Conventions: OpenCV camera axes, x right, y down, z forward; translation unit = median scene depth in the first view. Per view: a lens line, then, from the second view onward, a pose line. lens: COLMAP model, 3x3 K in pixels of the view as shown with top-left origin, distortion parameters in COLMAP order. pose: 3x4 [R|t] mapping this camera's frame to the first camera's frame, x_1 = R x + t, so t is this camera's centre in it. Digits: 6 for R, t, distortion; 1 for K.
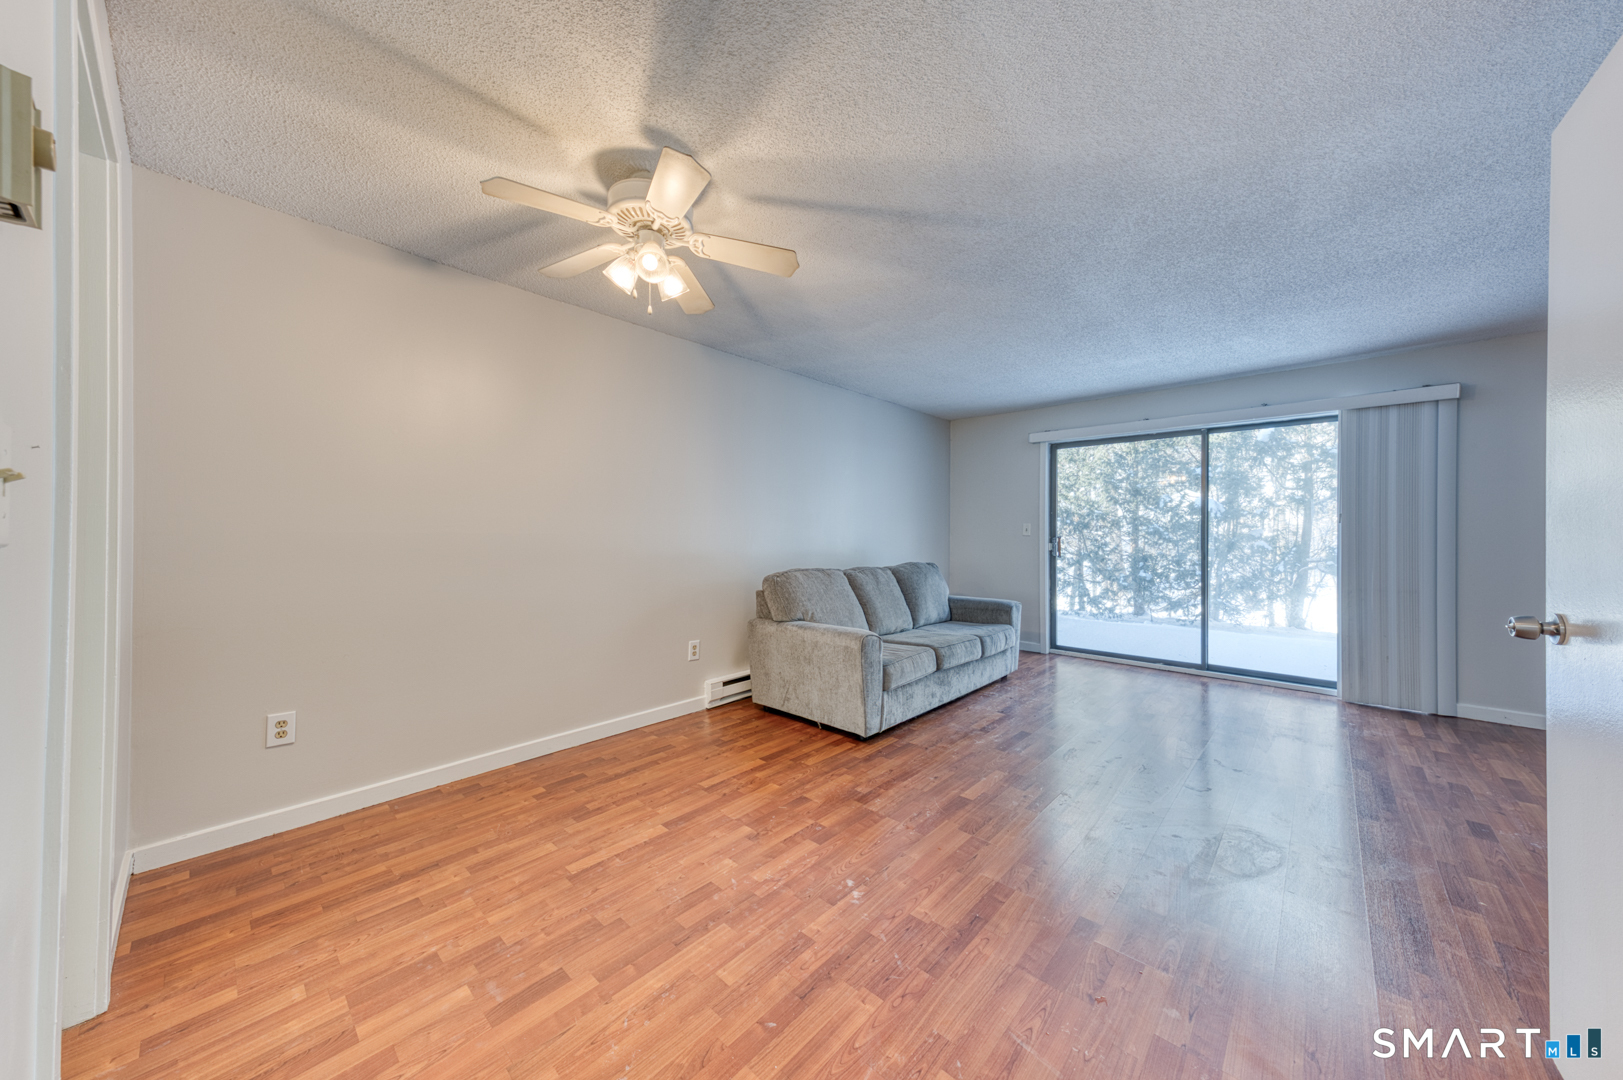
lens RADIAL K [[558.8, 0, 801.8], [0, 558.8, 531.7], [0, 0, 1]] dist [0.009638, -0.000067]
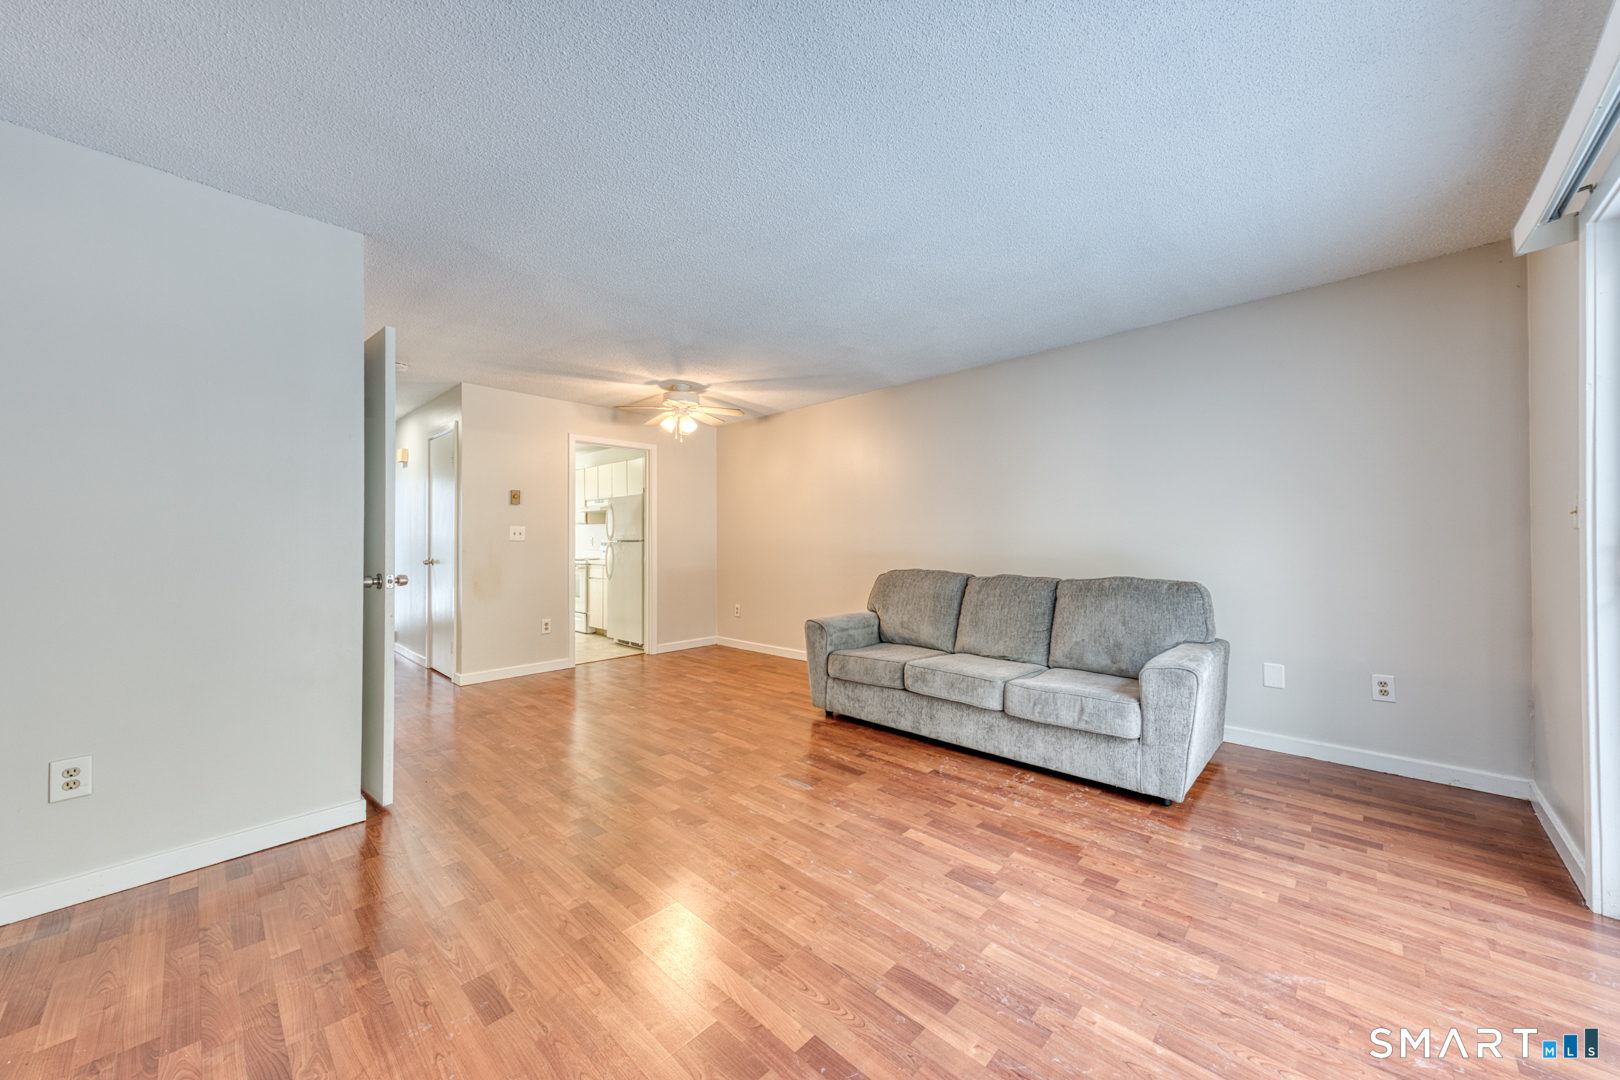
lens RADIAL K [[586.3, 0, 817.4], [0, 586.3, 534.5], [0, 0, 1]] dist [0.017427, 0.000050]
pose [[-0.007271, -0.009857, -0.999925, 1.415609], [0.012385, 0.999874, -0.009946, 0.011477], [0.999897, -0.012457, -0.007148, 1.047723]]
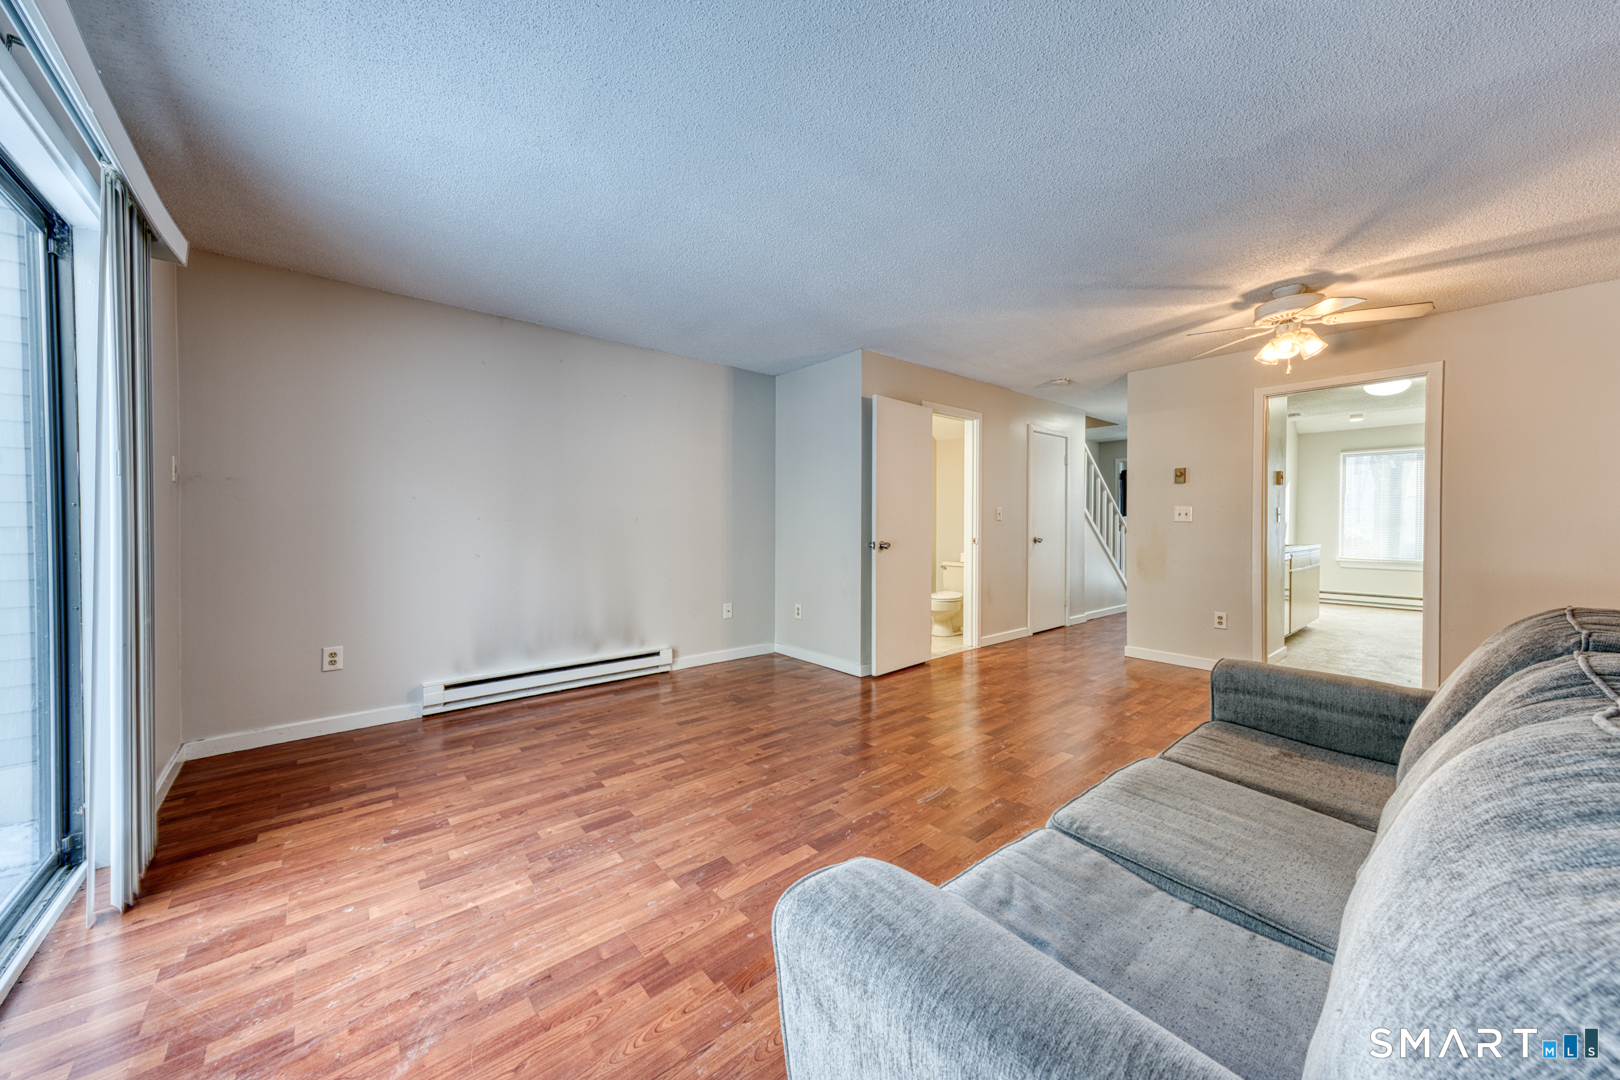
lens RADIAL K [[586.3, 0, 817.4], [0, 586.3, 534.5], [0, 0, 1]] dist [0.017427, 0.000050]
pose [[-0.991839, -0.006865, 0.127311, 0.524694], [-0.004969, 0.999872, 0.015206, 0.016938], [-0.127399, 0.014449, -0.991746, 1.853270]]
